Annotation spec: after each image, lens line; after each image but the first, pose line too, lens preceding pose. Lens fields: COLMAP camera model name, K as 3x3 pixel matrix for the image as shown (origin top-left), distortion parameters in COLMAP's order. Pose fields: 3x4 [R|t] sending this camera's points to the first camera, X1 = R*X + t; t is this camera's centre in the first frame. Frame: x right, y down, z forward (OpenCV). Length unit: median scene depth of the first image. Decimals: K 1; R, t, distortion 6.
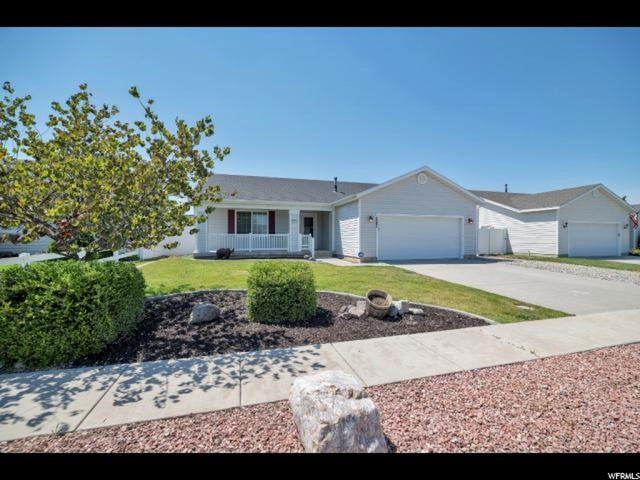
lens RADIAL K [[279.7, 0, 320.0], [0, 279.7, 240.0], [0, 0, 1]] dist [-0.004933, -0.000351]
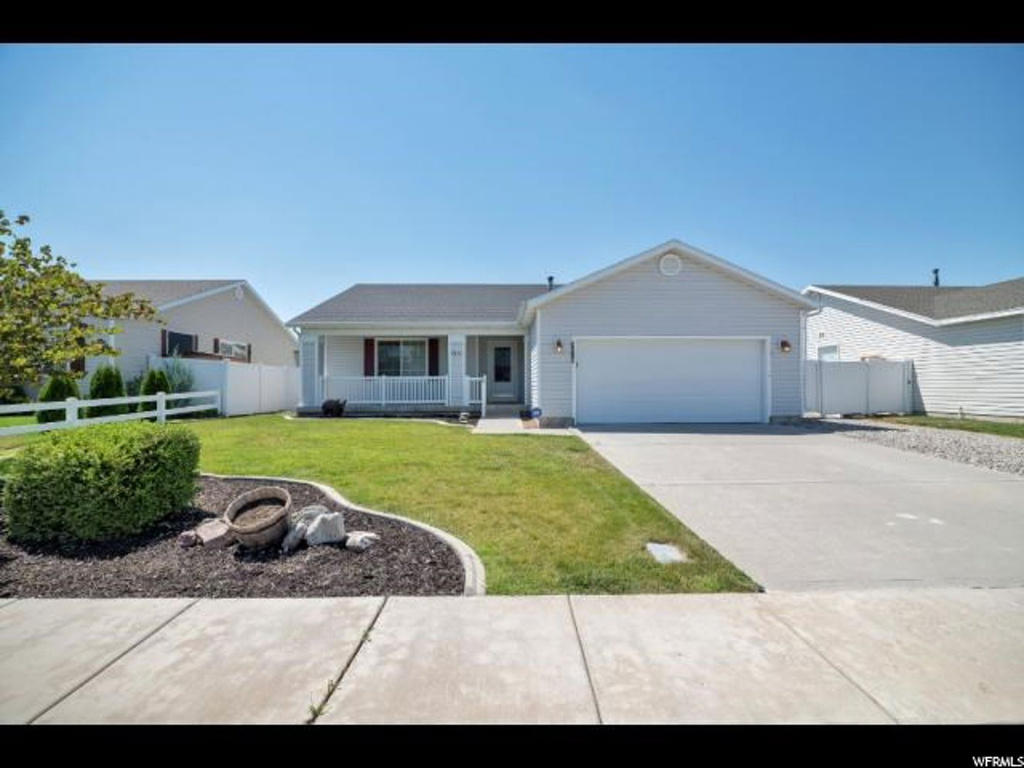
lens RADIAL K [[447.6, 0, 512.0], [0, 447.6, 384.0], [0, 0, 1]] dist [-0.004933, -0.000351]
pose [[0.966632, -0.004766, -0.256124, 0.259931], [0.002927, 0.999967, -0.007562, 0.002795], [0.256152, 0.006559, 0.966614, 0.121418]]
